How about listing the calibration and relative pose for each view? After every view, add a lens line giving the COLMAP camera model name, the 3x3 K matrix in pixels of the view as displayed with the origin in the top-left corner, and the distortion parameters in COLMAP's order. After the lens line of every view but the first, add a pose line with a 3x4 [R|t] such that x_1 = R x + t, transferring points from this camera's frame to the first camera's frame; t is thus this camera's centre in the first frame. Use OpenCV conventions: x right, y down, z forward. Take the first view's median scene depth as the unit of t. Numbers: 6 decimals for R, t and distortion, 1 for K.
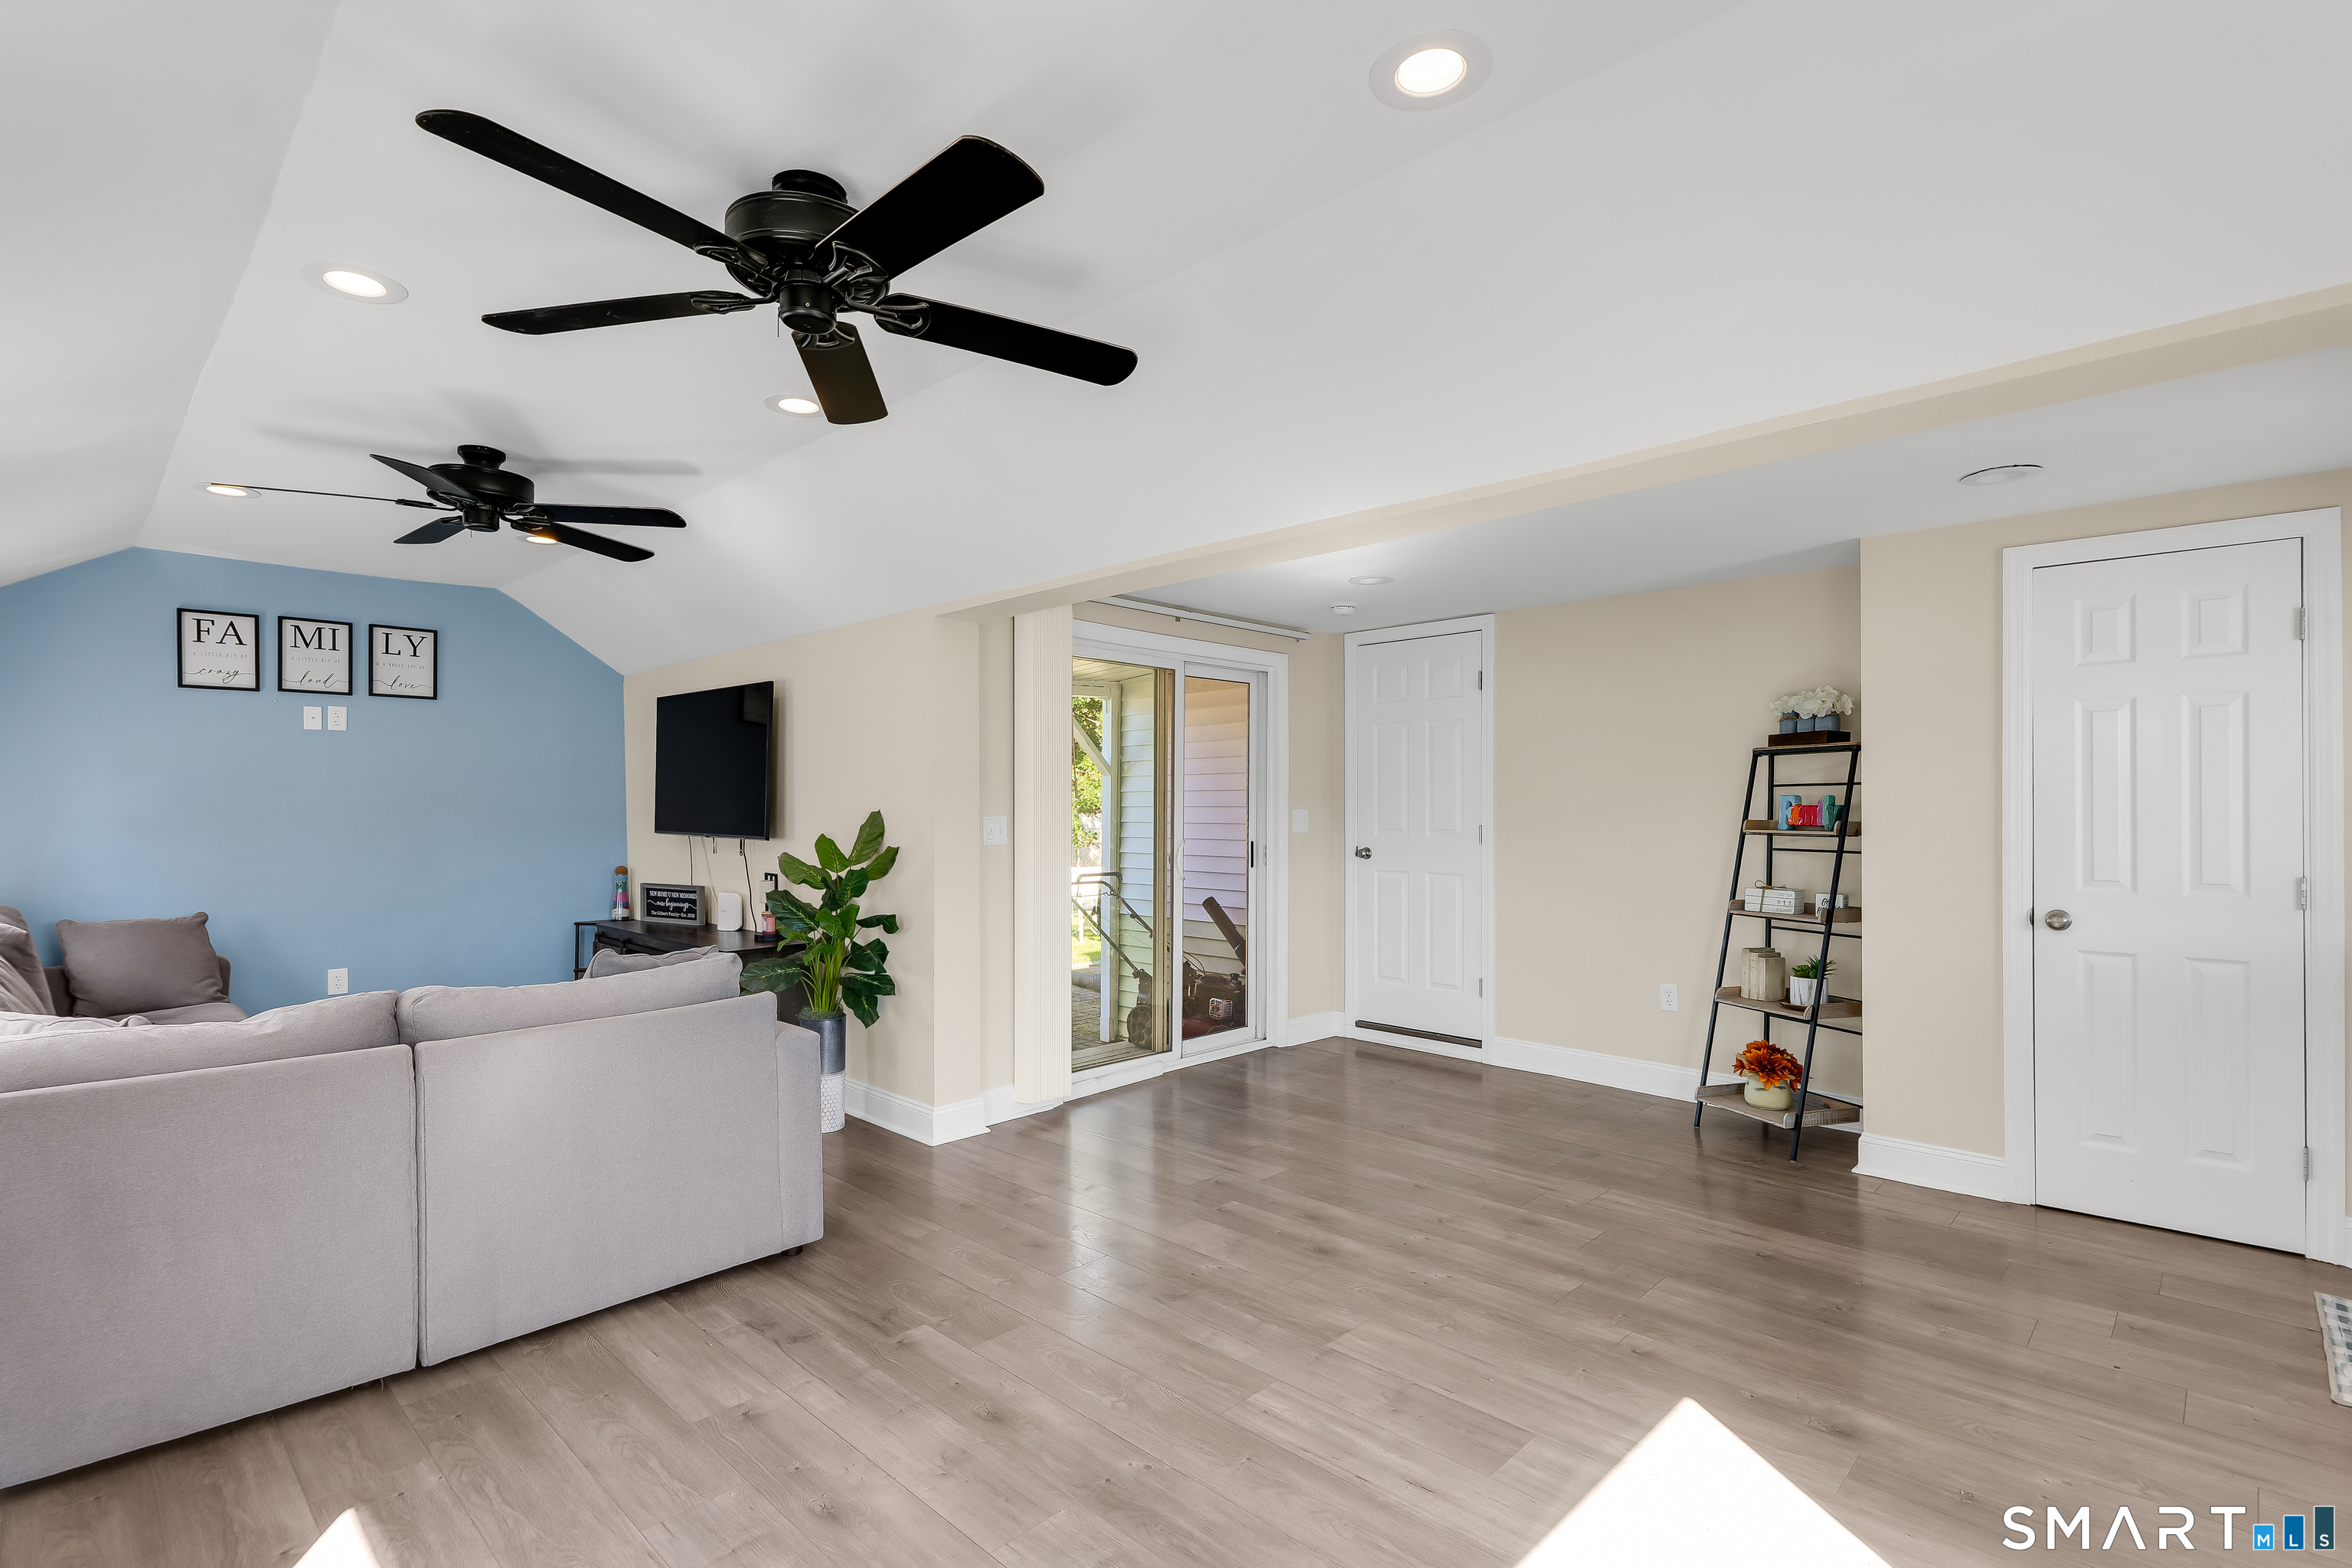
lens RADIAL K [[1103.4, 0, 1184.6], [0, 1103.4, 803.5], [0, 0, 1]] dist [0.002138, 0.000020]
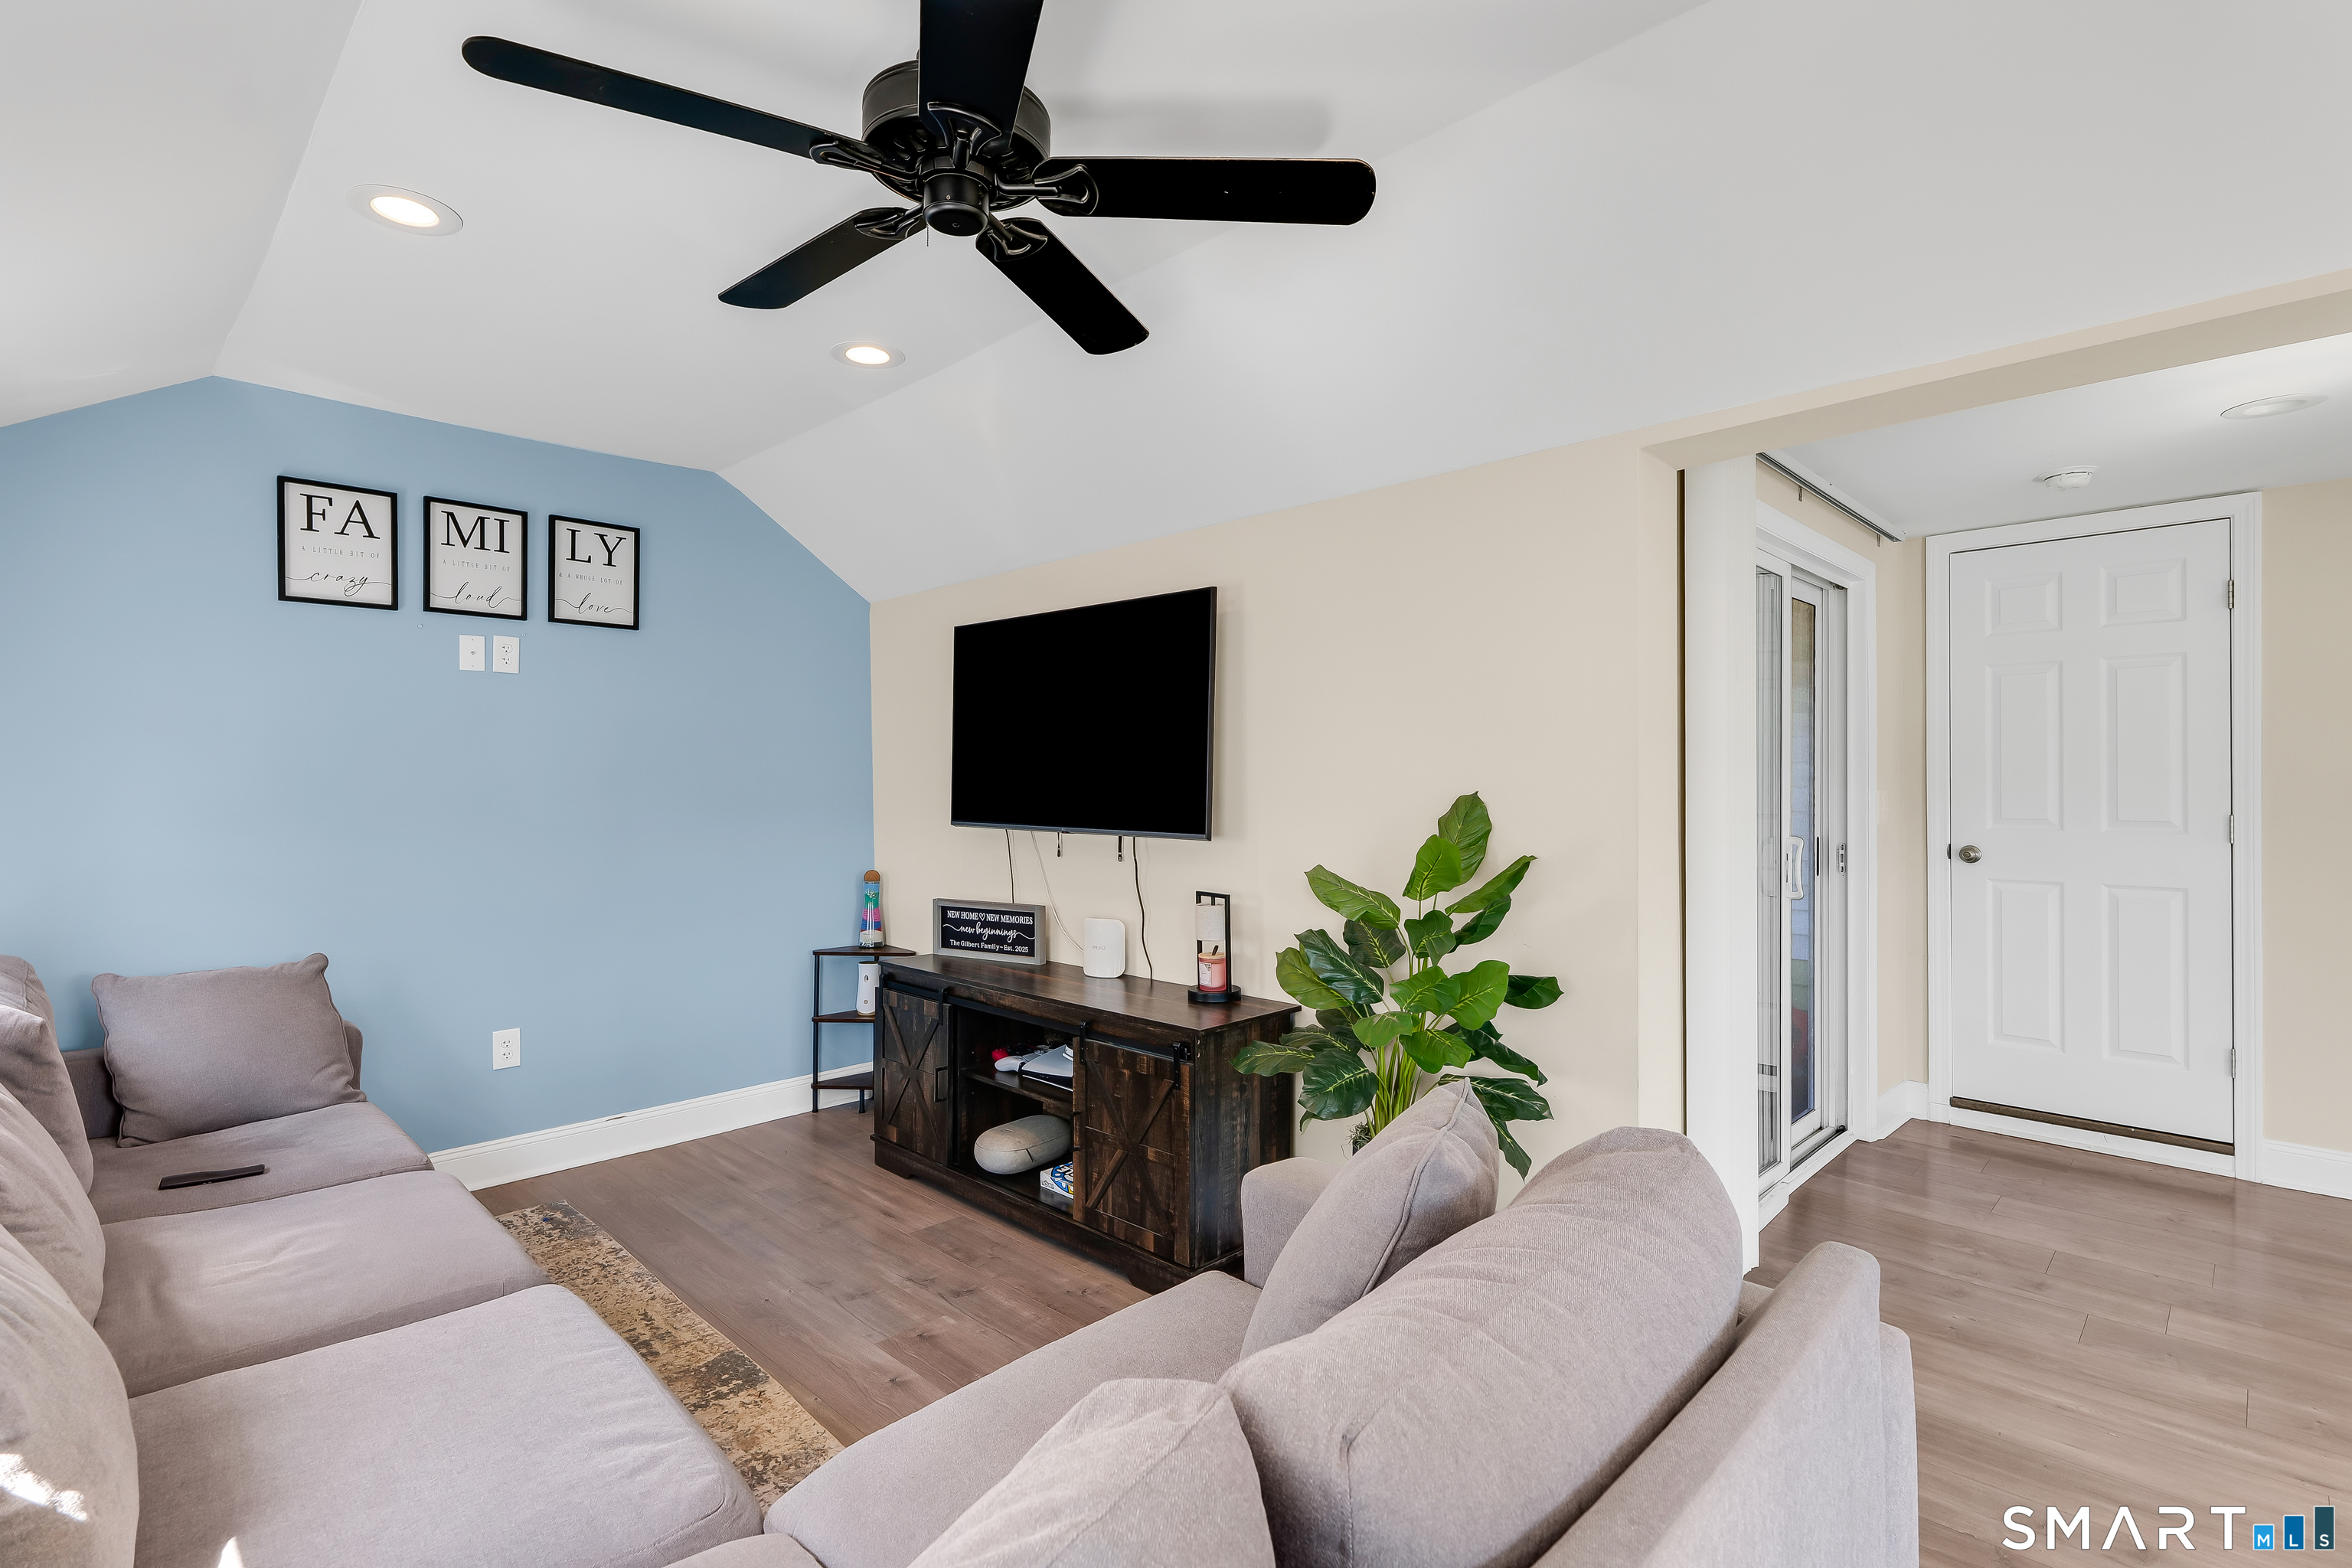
lens RADIAL K [[1101.0, 0, 1176.0], [0, 1101.0, 784.0], [0, 0, 1]] dist [-0.009081, 0.010230]
pose [[0.999955, 0.000192, -0.009526, -0.355276], [-0.000207, 0.999999, -0.001639, 0.002276], [0.009526, 0.001641, 0.999953, 0.339954]]
